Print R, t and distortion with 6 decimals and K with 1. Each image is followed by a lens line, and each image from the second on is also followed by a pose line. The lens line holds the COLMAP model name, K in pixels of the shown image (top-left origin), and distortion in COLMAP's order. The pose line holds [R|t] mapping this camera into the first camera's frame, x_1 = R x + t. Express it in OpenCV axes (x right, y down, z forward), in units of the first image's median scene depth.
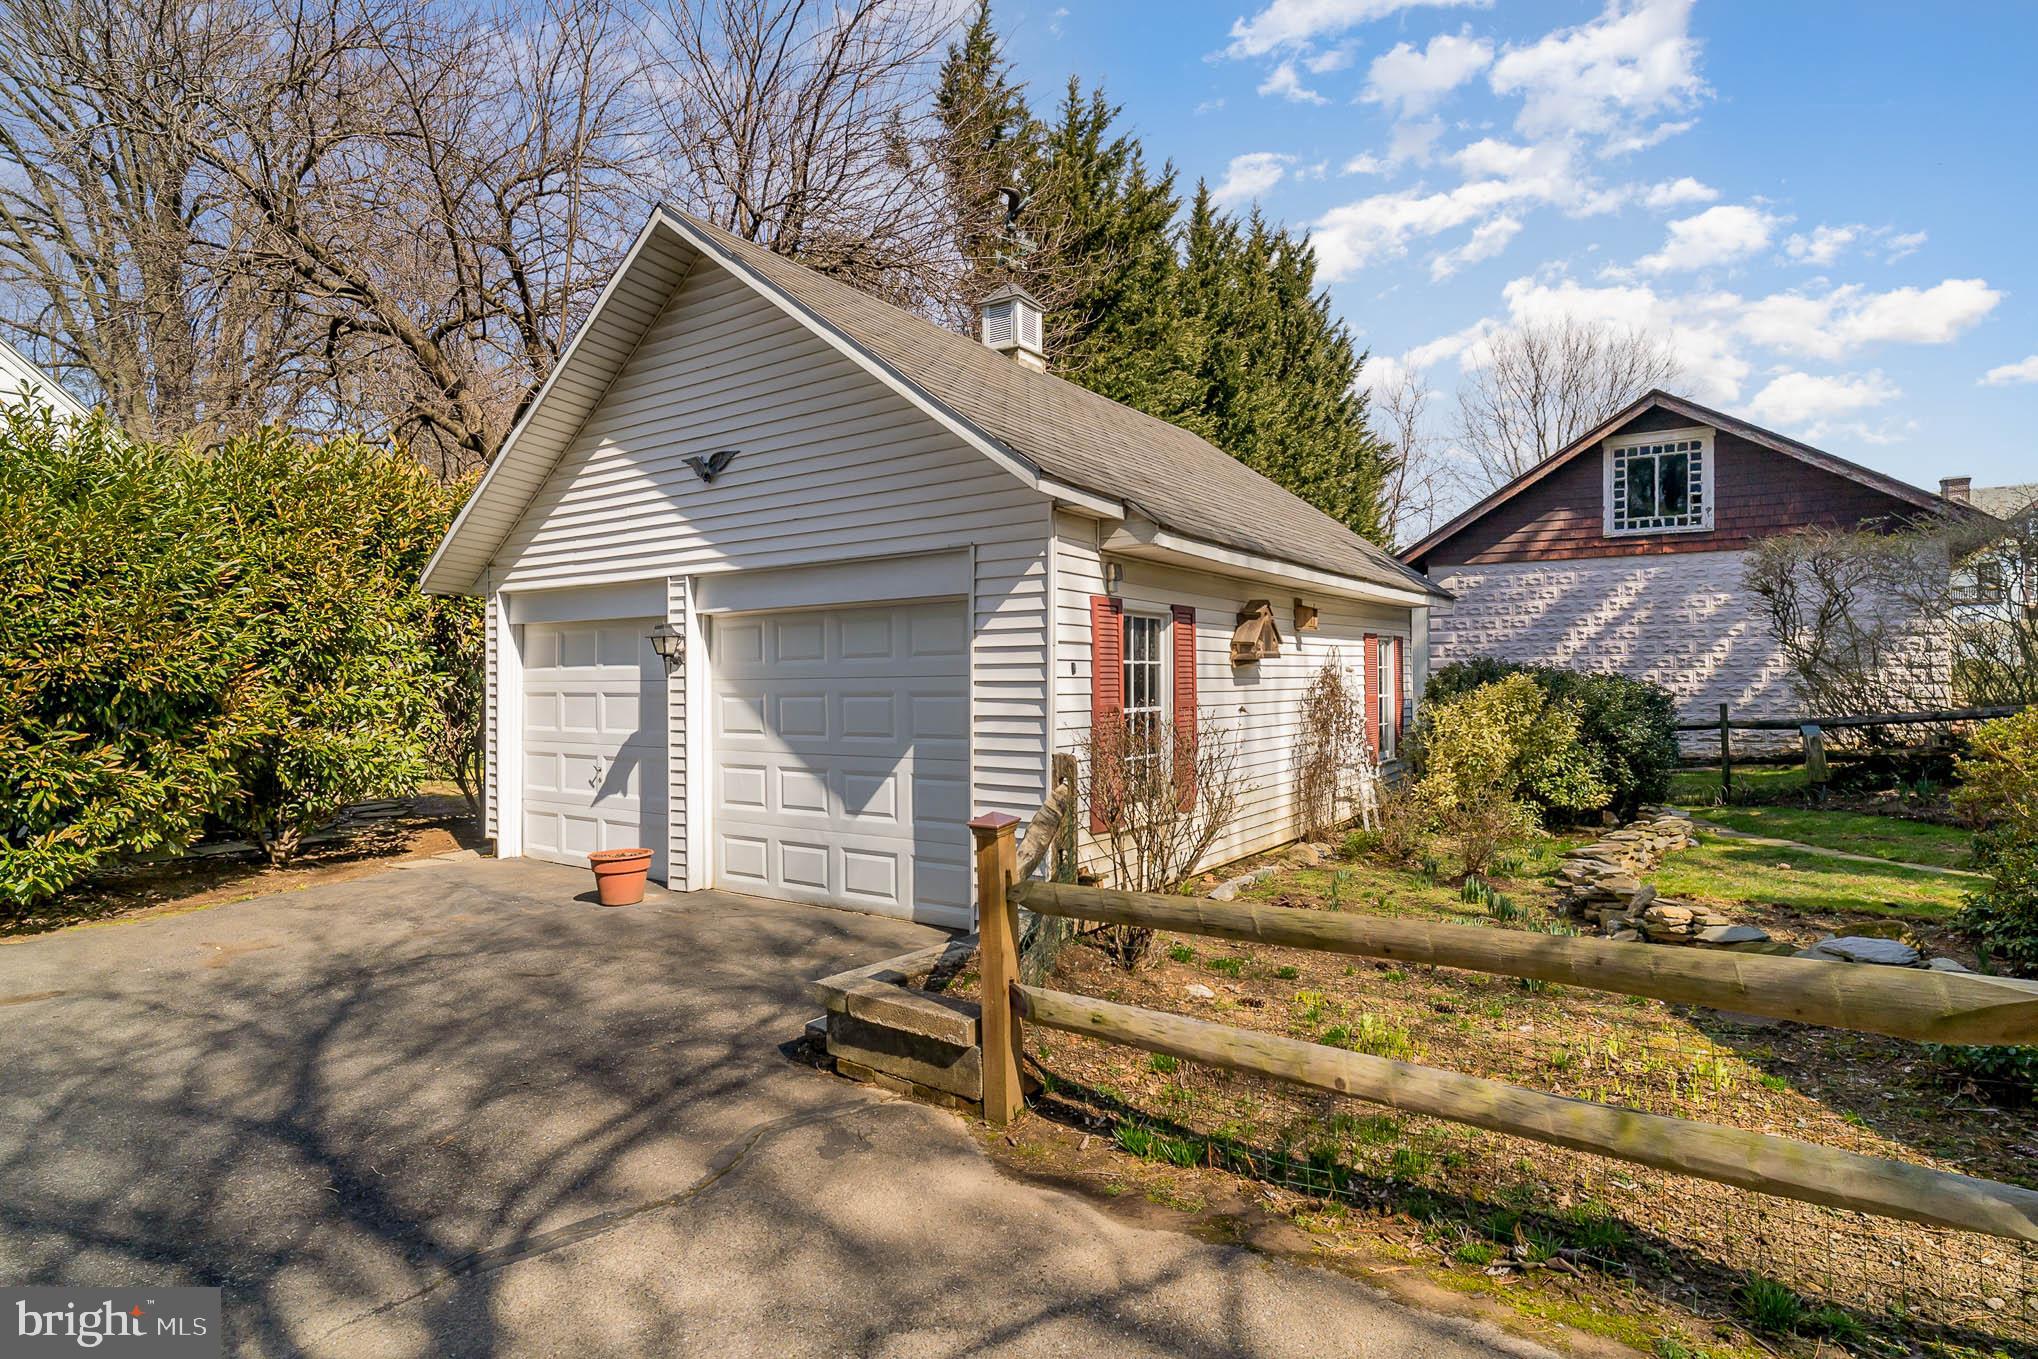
lens RADIAL K [[1058.2, 0, 1027.5], [0, 1058.2, 678.8], [0, 0, 1]] dist [0.013572, 0.000948]
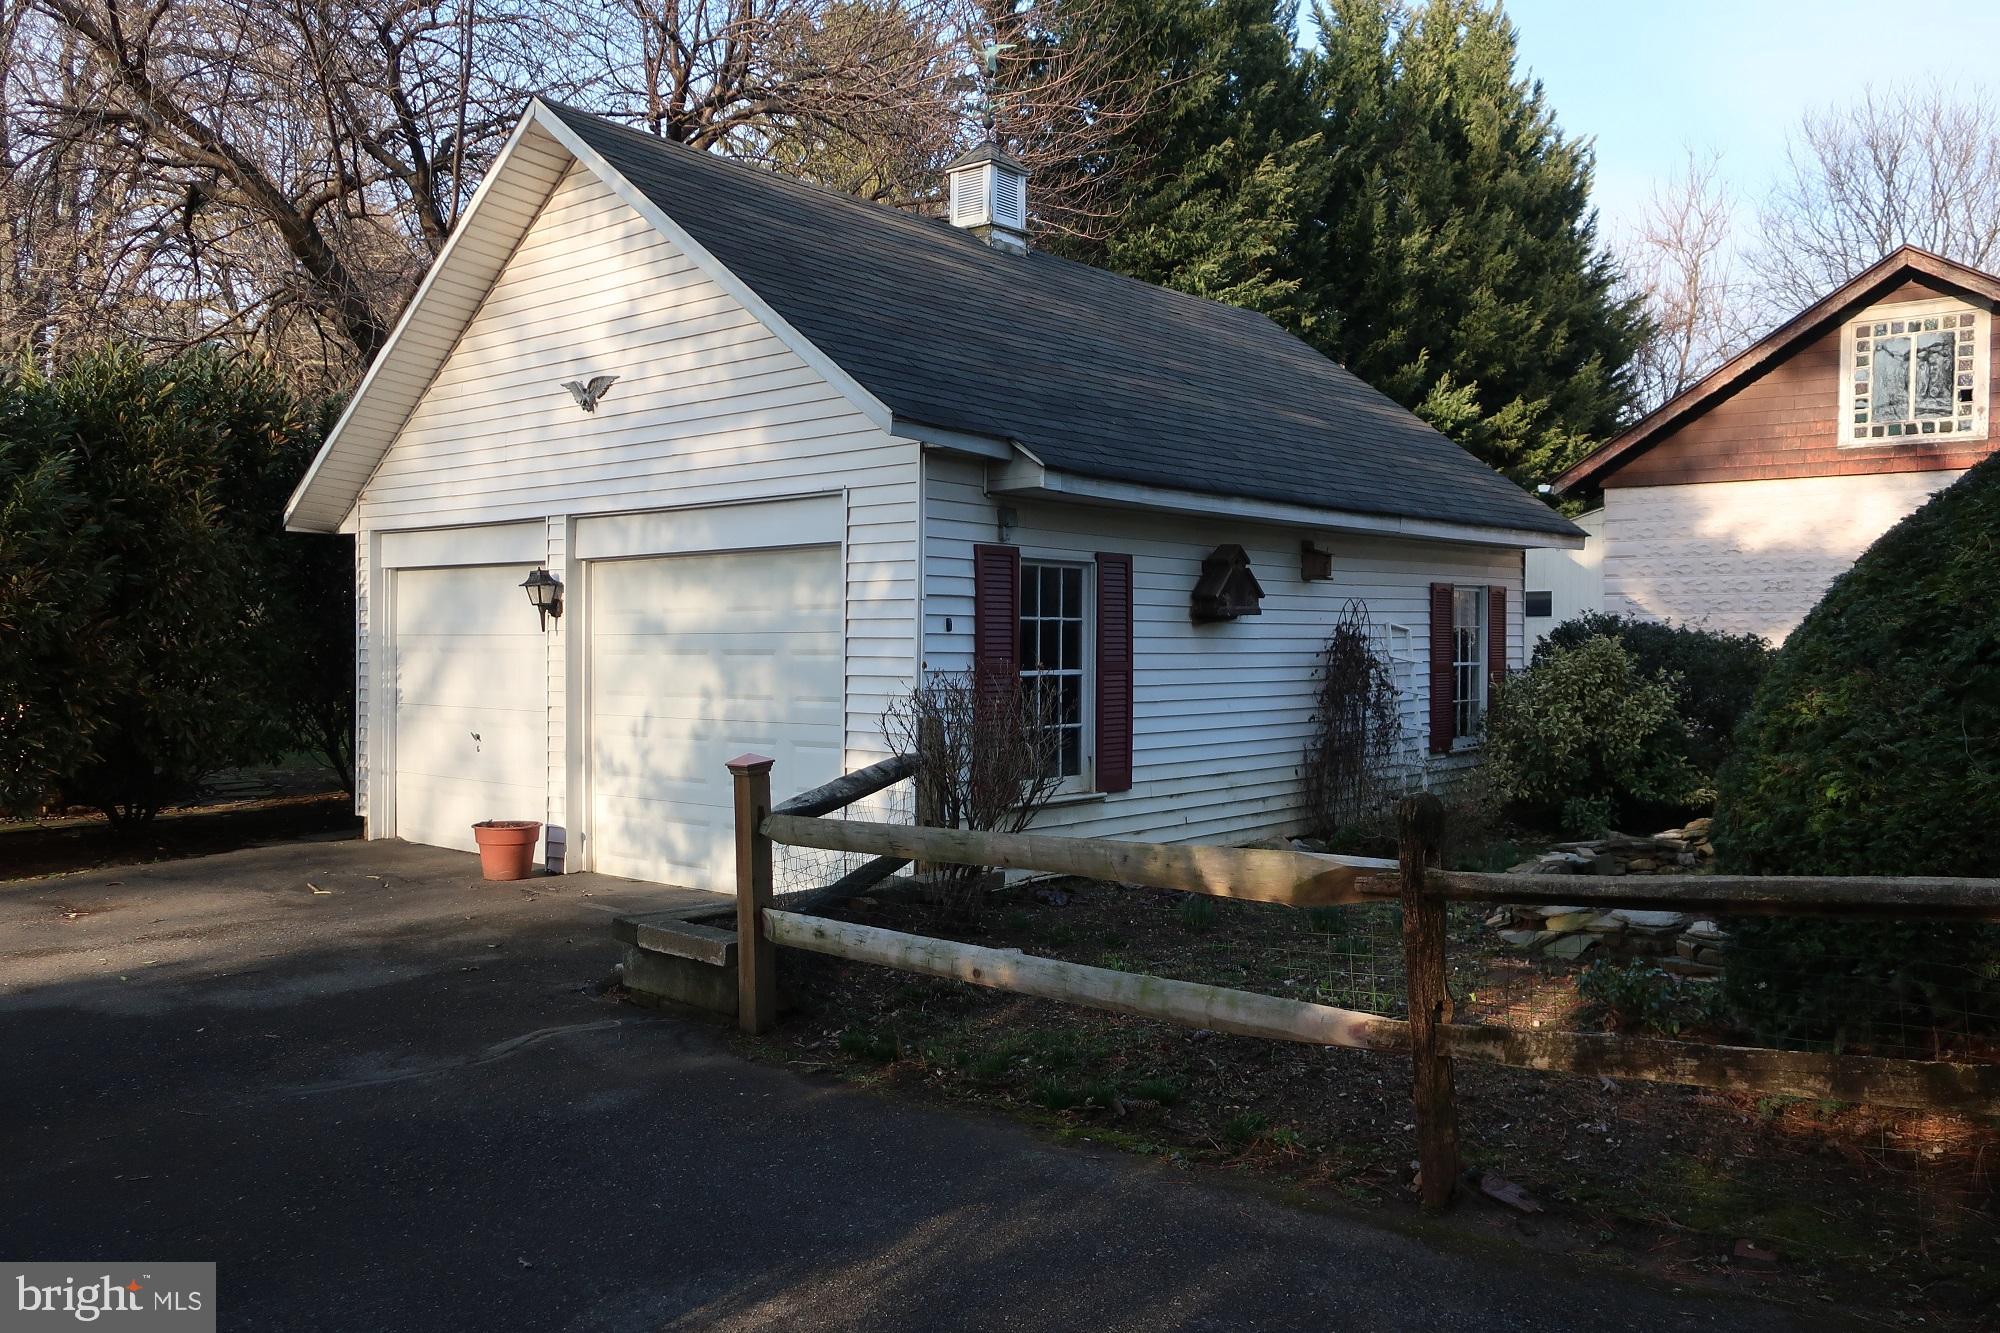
lens RADIAL K [[1592.4, 0, 993.0], [0, 1592.4, 665.4], [0, 0, 1]] dist [0.023701, 0.002016]
pose [[0.993426, 0.010667, -0.113974, 0.170177], [-0.008848, 0.999825, 0.016457, 0.001546], [0.114129, -0.015340, 0.993347, -0.256139]]
